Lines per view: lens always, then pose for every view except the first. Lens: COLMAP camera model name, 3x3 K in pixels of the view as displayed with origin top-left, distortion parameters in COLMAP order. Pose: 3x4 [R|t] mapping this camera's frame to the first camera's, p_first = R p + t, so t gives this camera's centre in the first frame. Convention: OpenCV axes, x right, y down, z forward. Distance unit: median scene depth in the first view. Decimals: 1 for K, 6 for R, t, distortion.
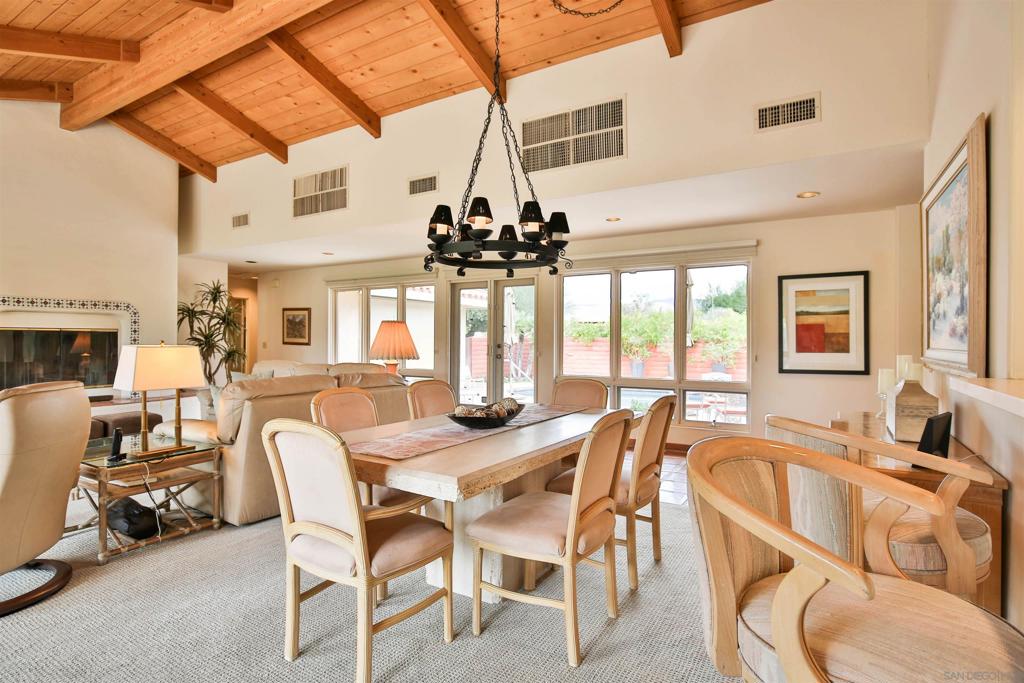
lens RADIAL K [[525.7, 0, 517.3], [0, 525.7, 341.0], [0, 0, 1]] dist [-0.021128, 0.002993]
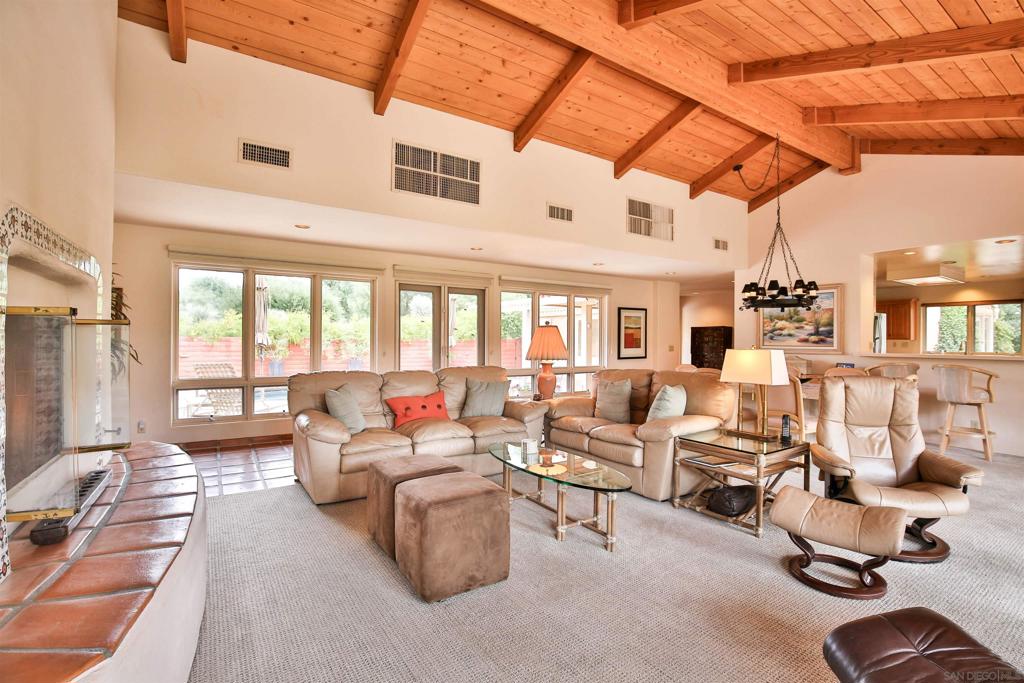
lens RADIAL K [[468.7, 0, 507.4], [0, 468.7, 339.7], [0, 0, 1]] dist [-0.033739, 0.004973]
pose [[0.436771, 0.002275, 0.899570, -1.070049], [-0.002802, 0.999995, -0.001168, -0.005742], [-0.899569, -0.002010, 0.436775, 0.576306]]
